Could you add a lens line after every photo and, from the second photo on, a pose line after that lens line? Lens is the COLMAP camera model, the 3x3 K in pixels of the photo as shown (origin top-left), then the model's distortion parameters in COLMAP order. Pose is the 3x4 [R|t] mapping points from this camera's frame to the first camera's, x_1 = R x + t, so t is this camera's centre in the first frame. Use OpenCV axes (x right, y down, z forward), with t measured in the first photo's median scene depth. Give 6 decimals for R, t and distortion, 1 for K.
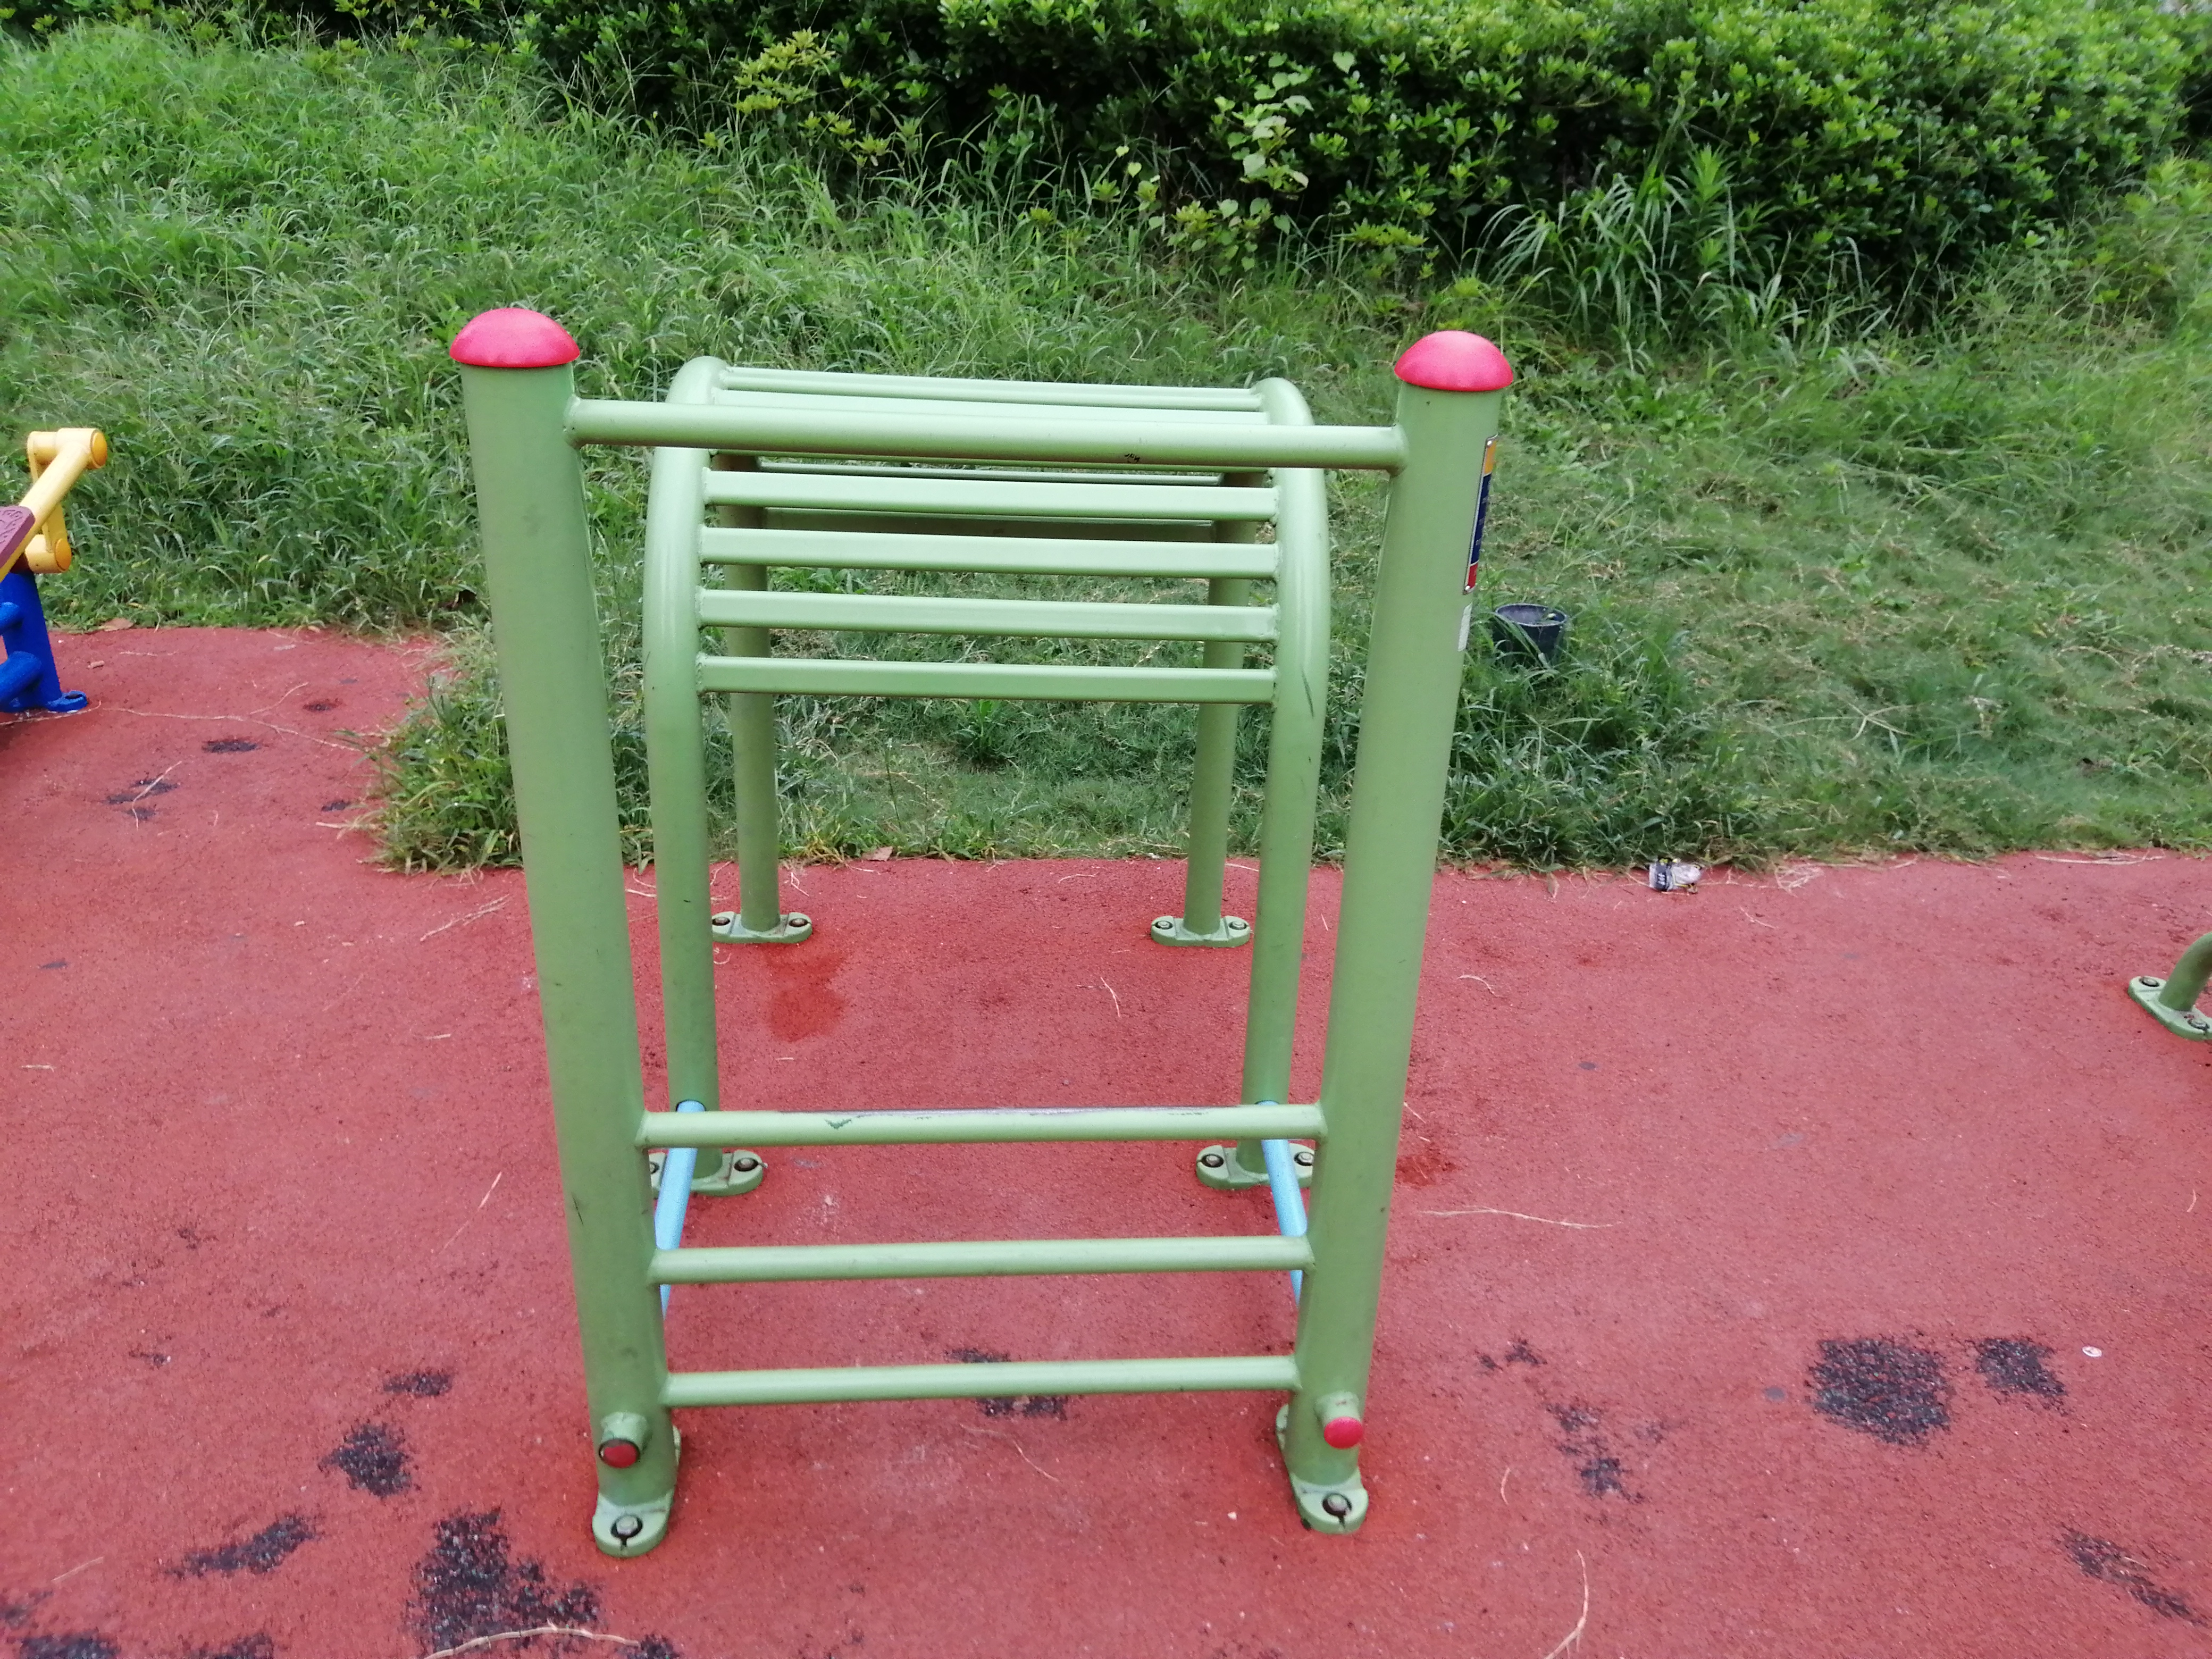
lens RADIAL K [[1702.7, 0, 1106.0], [0, 1702.7, 829.5], [0, 0, 1]] dist [-0.004814, -0.007652]
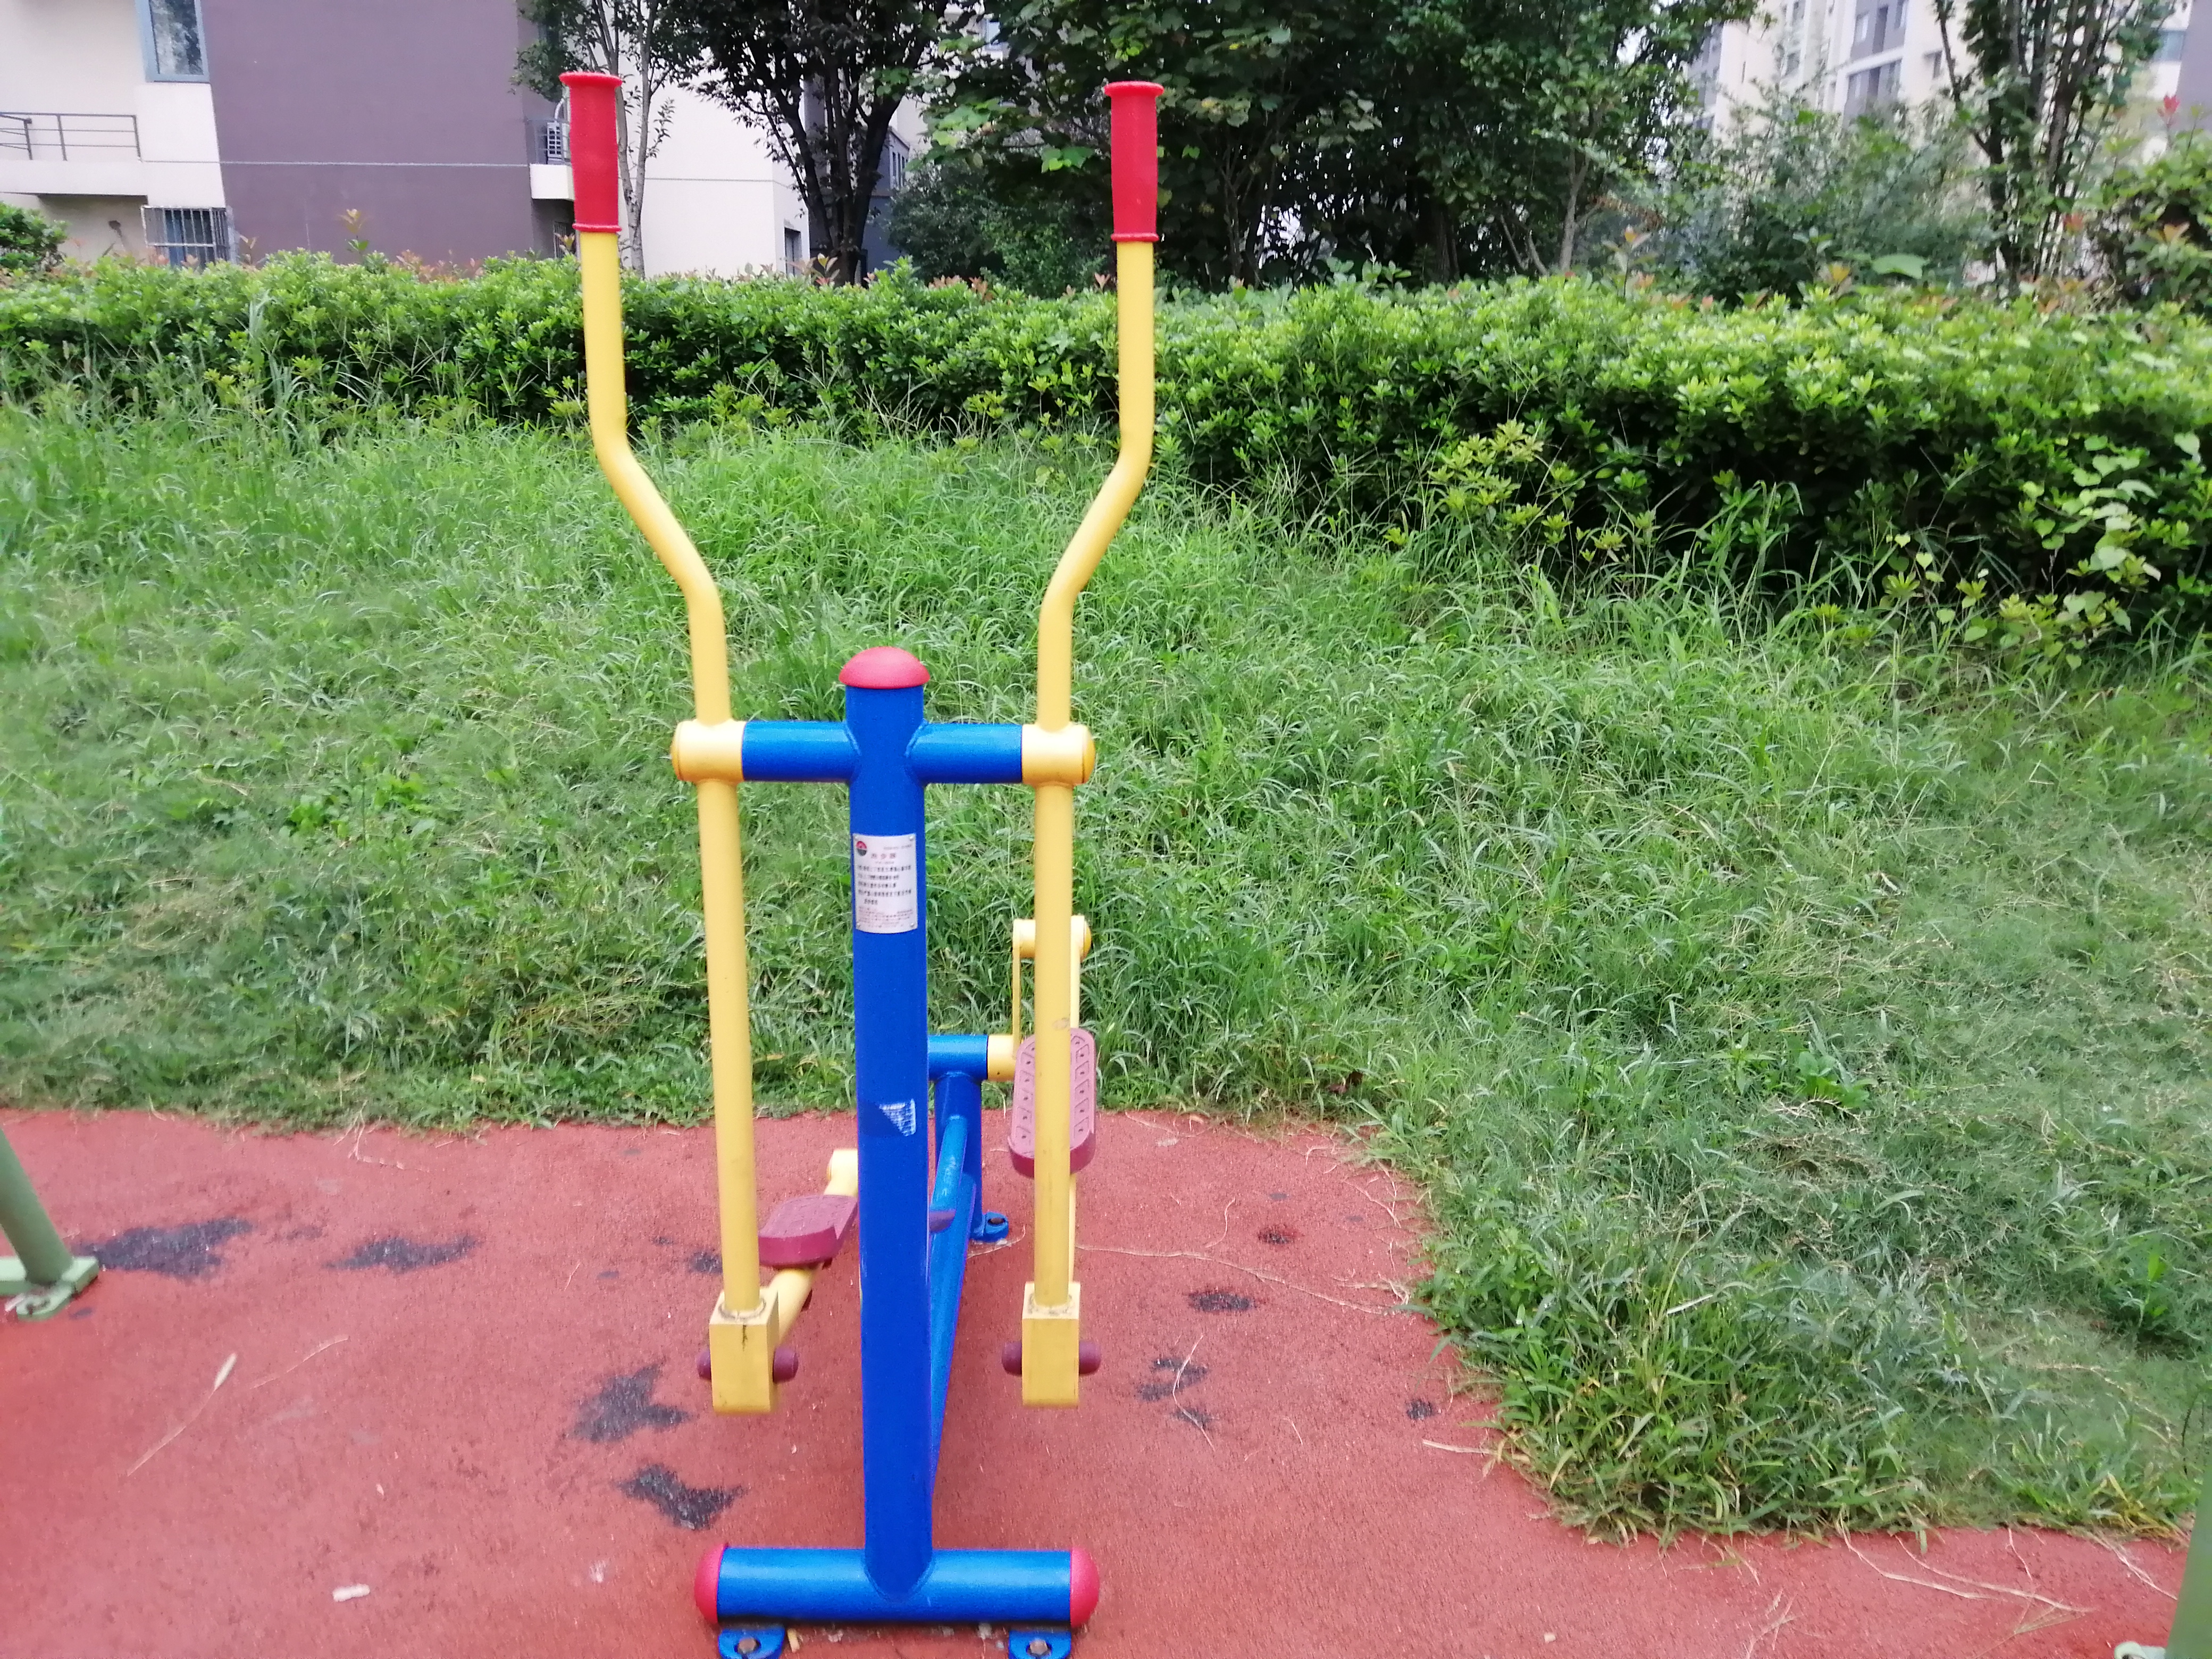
lens RADIAL K [[1694.6, 0, 1106.0], [0, 1694.6, 829.5], [0, 0, 1]] dist [0.094456, -0.159333]
pose [[0.993617, 0.003362, -0.112758, -0.311153], [-0.023757, 0.983376, -0.180022, -0.079838], [0.110278, 0.181552, 0.977178, 0.103607]]
